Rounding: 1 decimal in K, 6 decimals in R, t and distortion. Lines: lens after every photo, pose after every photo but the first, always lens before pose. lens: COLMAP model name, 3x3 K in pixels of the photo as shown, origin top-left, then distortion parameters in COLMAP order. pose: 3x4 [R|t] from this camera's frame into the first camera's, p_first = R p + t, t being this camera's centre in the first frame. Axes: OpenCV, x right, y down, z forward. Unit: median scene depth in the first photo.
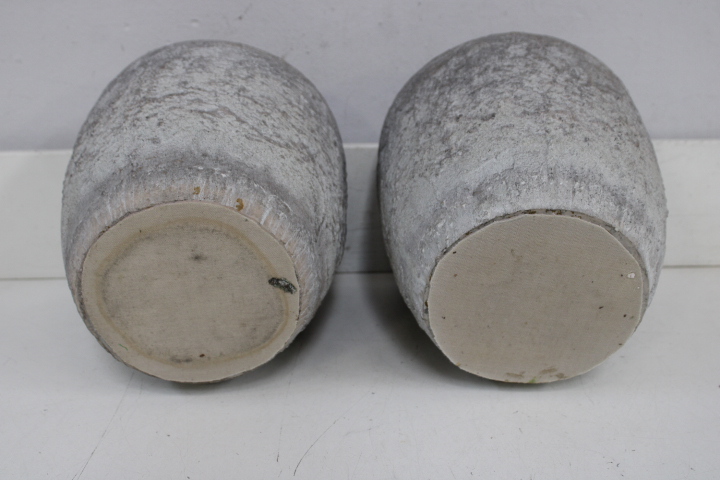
lens RADIAL K [[862.1, 0, 360.0], [0, 862.1, 240.0], [0, 0, 1]] dist [-0.110408, 0.176599]
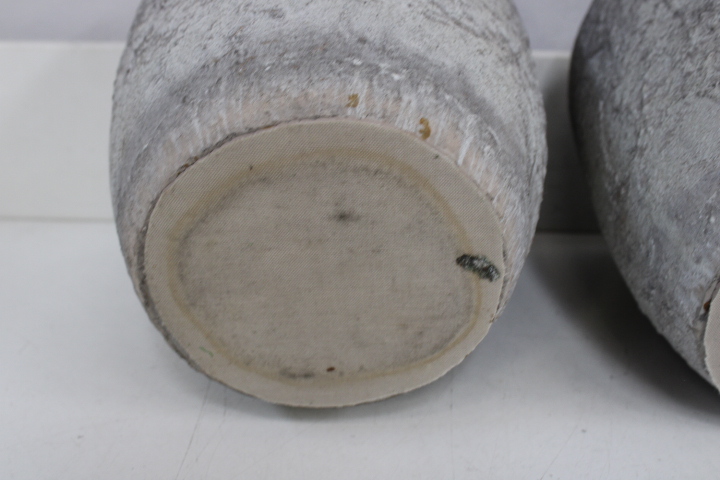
lens RADIAL K [[862.1, 0, 360.0], [0, 862.1, 240.0], [0, 0, 1]] dist [-0.110408, 0.176599]
pose [[0.998444, 0.045939, -0.031595, -0.155148], [-0.043228, 0.995718, 0.081708, -0.011743], [0.035213, -0.080215, 0.996155, 0.403886]]
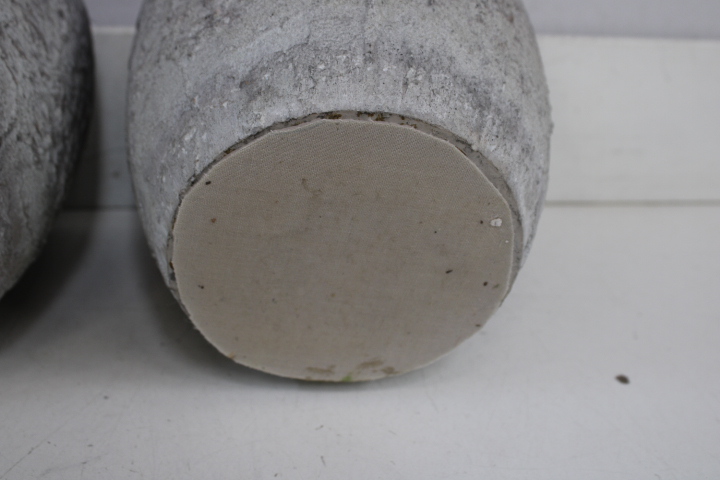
lens RADIAL K [[862.1, 0, 360.0], [0, 862.1, 240.0], [0, 0, 1]] dist [-0.110408, 0.176599]
pose [[0.989716, 0.000037, 0.143049, 0.125568], [-0.012258, 0.996343, 0.084554, 0.002253], [-0.142523, -0.085438, 0.986097, 0.382221]]
